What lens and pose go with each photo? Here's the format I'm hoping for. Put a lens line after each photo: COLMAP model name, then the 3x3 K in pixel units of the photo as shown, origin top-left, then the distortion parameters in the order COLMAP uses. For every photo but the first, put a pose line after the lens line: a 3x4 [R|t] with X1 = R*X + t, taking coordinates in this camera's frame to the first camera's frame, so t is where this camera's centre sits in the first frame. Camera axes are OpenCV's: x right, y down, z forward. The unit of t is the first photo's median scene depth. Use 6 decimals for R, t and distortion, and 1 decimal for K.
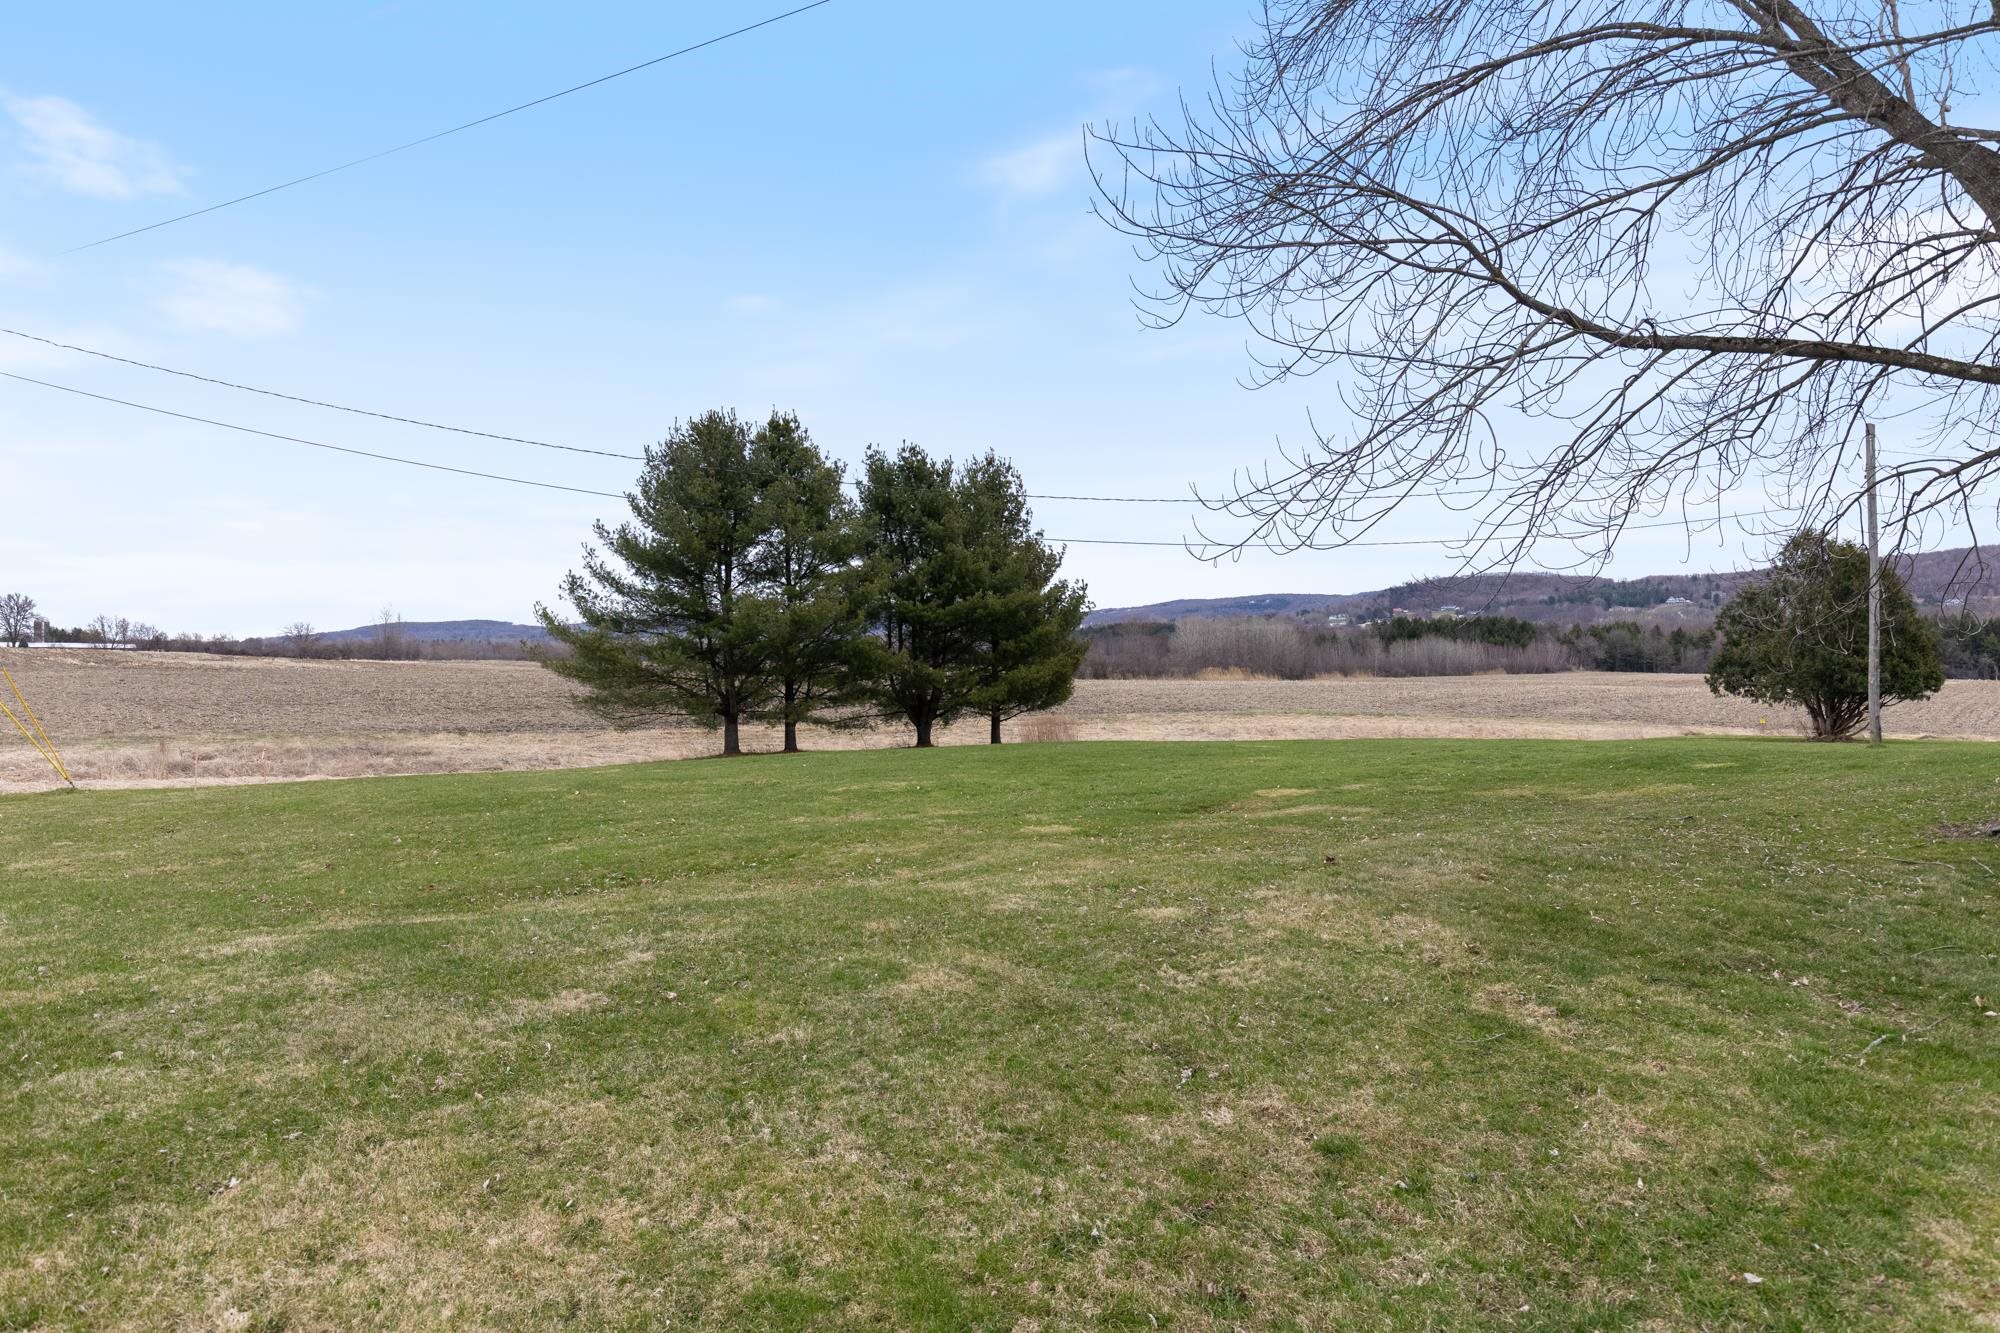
lens RADIAL K [[1216.6, 0, 1000.1], [0, 1216.6, 665.7], [0, 0, 1]] dist [-0.000228, -0.000270]
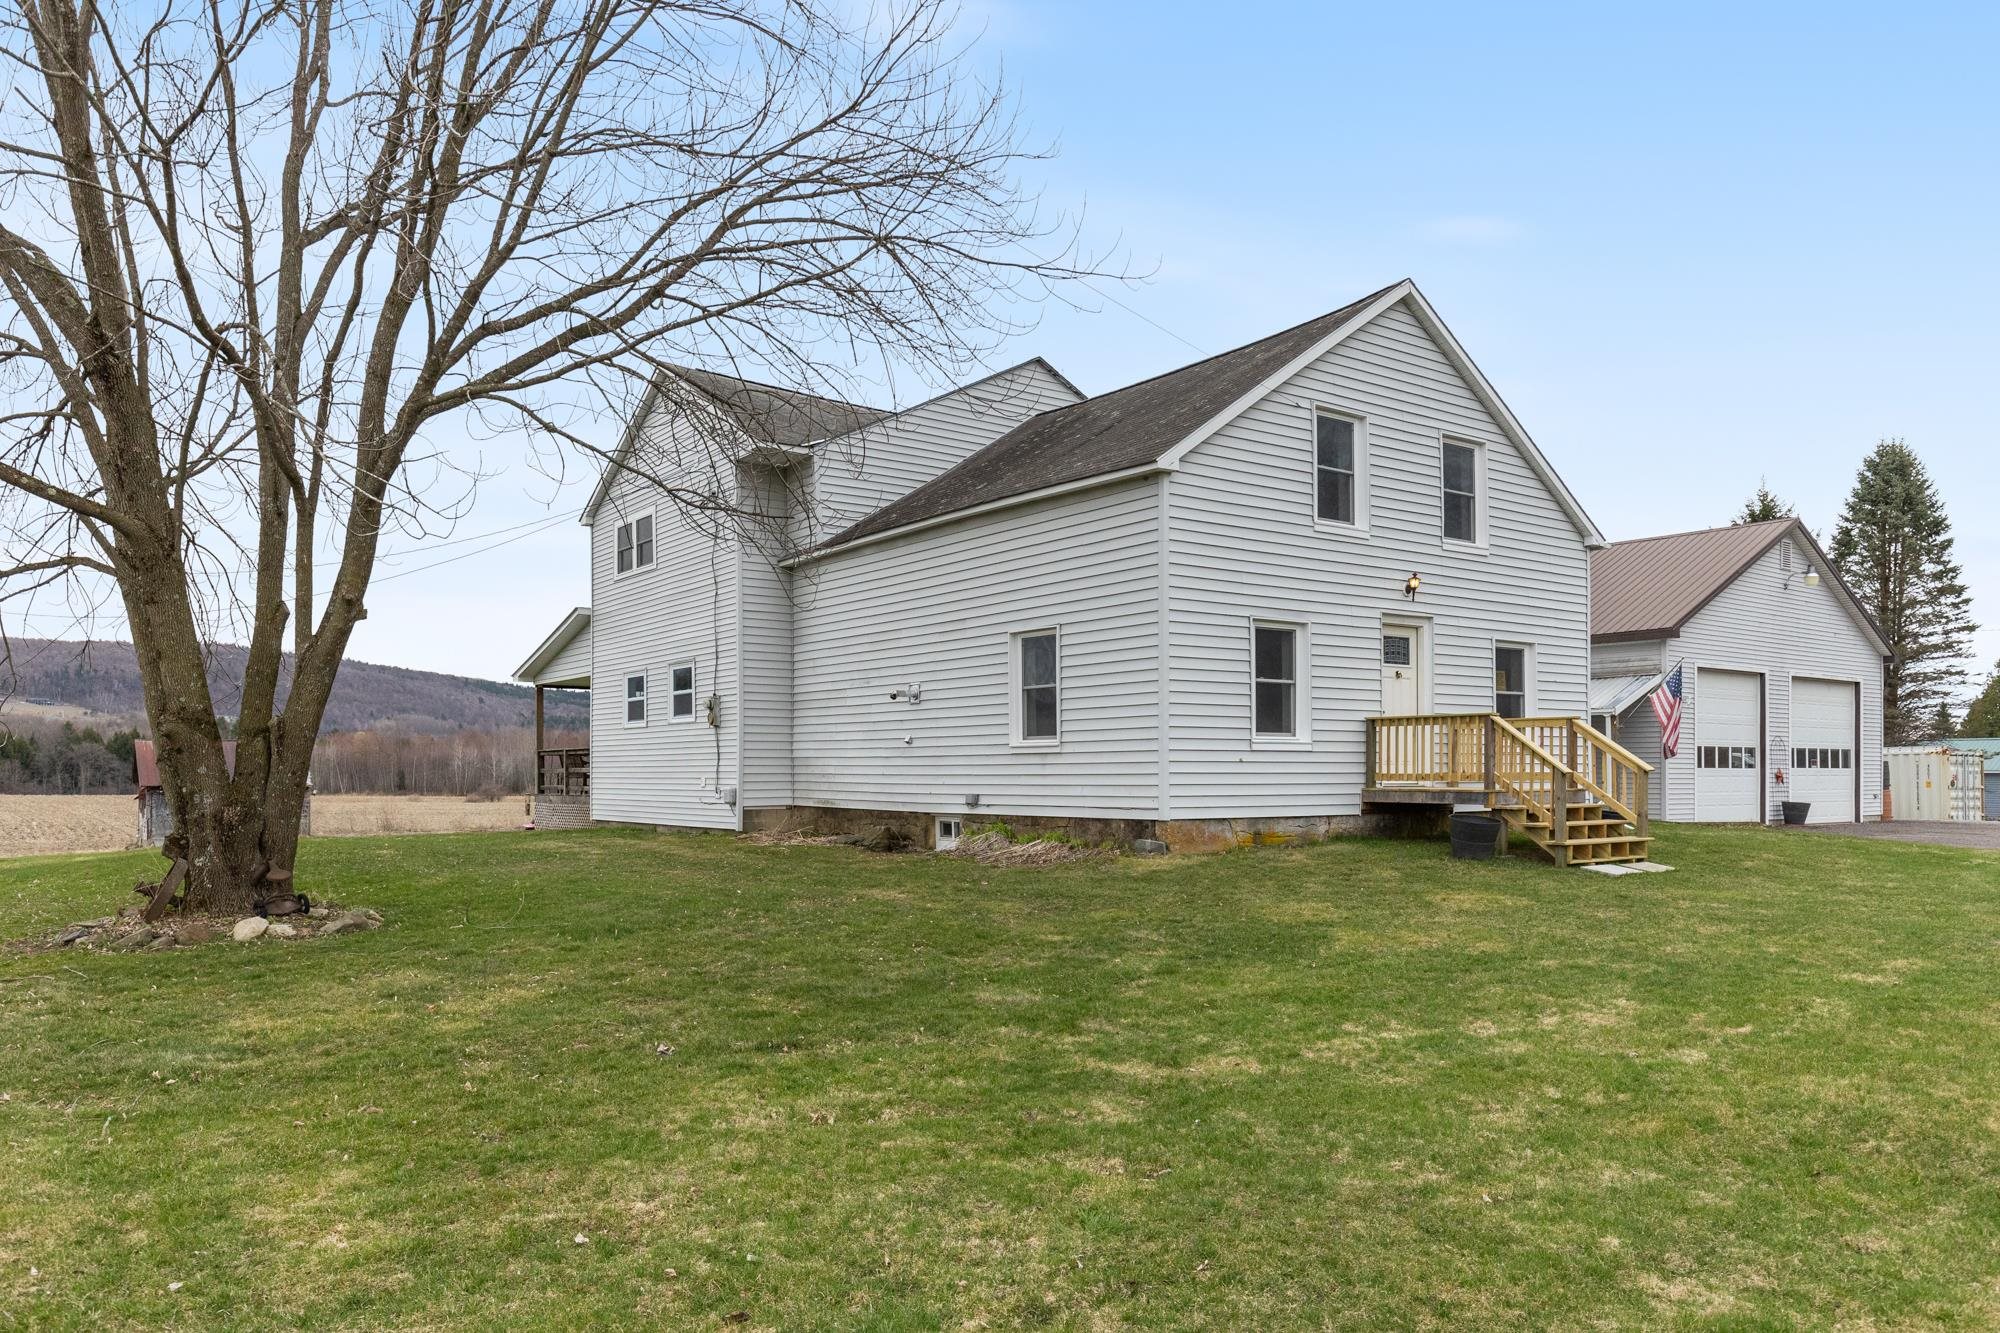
lens RADIAL K [[1382.4, 0, 1000.2], [0, 1382.4, 666.7], [0, 0, 1]] dist [0.000007, -0.000049]
pose [[0.207001, 0.064908, 0.976185, -0.647680], [0.009219, 0.997623, -0.068289, -0.032383], [-0.978297, 0.023135, 0.205911, -0.149688]]
